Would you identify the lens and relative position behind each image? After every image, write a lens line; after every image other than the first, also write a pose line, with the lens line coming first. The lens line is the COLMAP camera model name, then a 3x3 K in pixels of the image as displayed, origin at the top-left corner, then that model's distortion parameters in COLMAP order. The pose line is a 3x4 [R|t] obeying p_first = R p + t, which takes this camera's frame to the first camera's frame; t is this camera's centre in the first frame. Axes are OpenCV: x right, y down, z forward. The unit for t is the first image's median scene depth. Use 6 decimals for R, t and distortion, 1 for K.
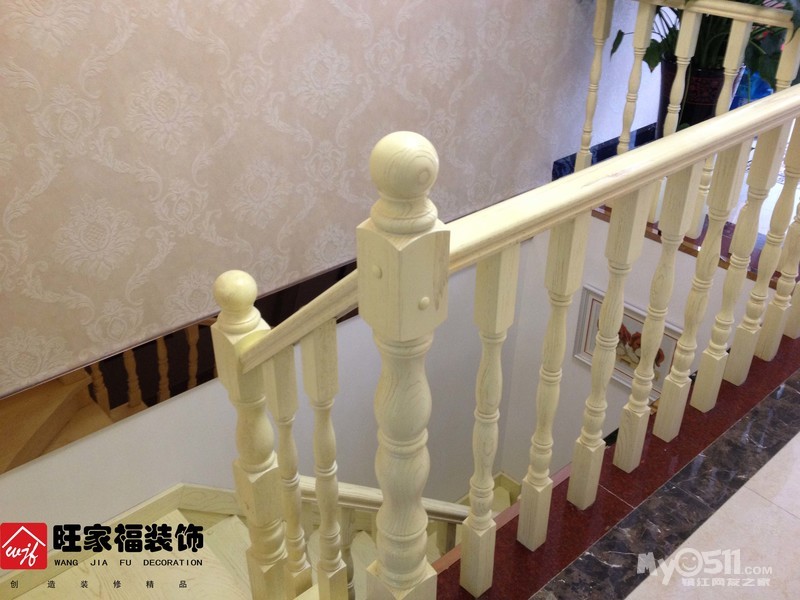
lens RADIAL K [[757.2, 0, 397.7], [0, 757.2, 300.1], [0, 0, 1]] dist [0.151104, -0.337113]
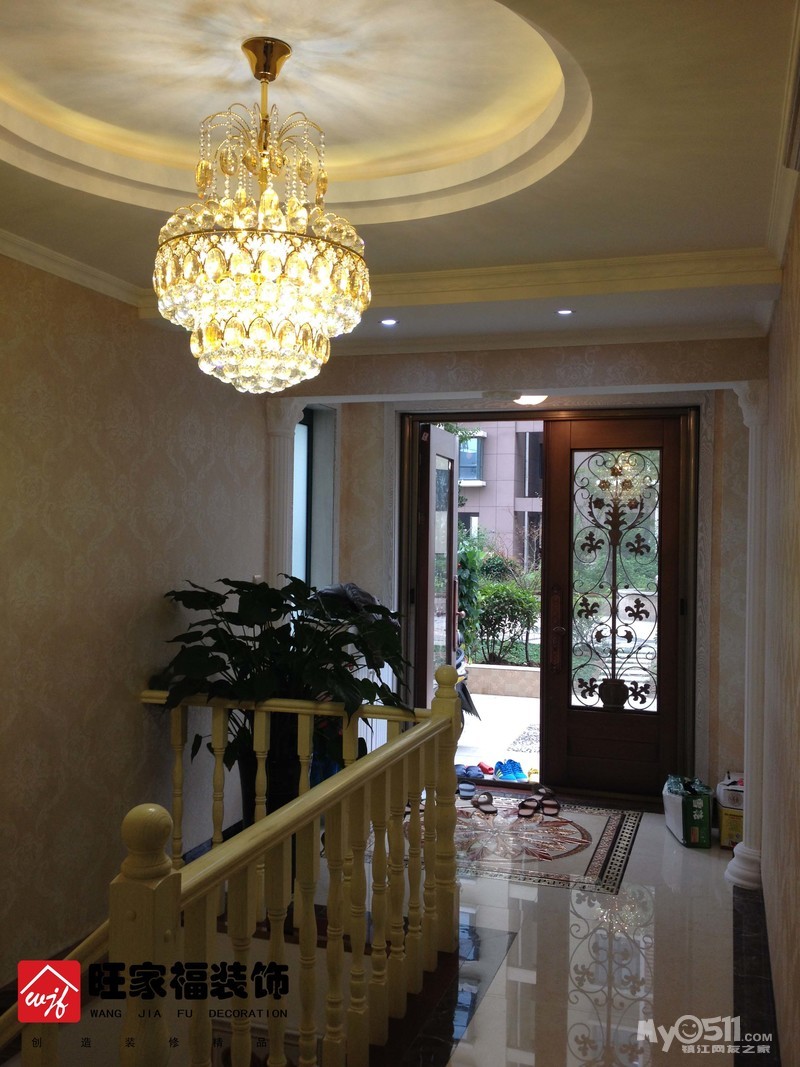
lens RADIAL K [[1009.9, 0, 400.0], [0, 1009.9, 533.5], [0, 0, 1]] dist [0.151104, -0.337113]
pose [[0.860364, 0.001928, 0.509676, -0.190211], [0.261647, 0.856499, -0.444917, 0.109920], [-0.437395, 0.516146, 0.736396, -0.298613]]
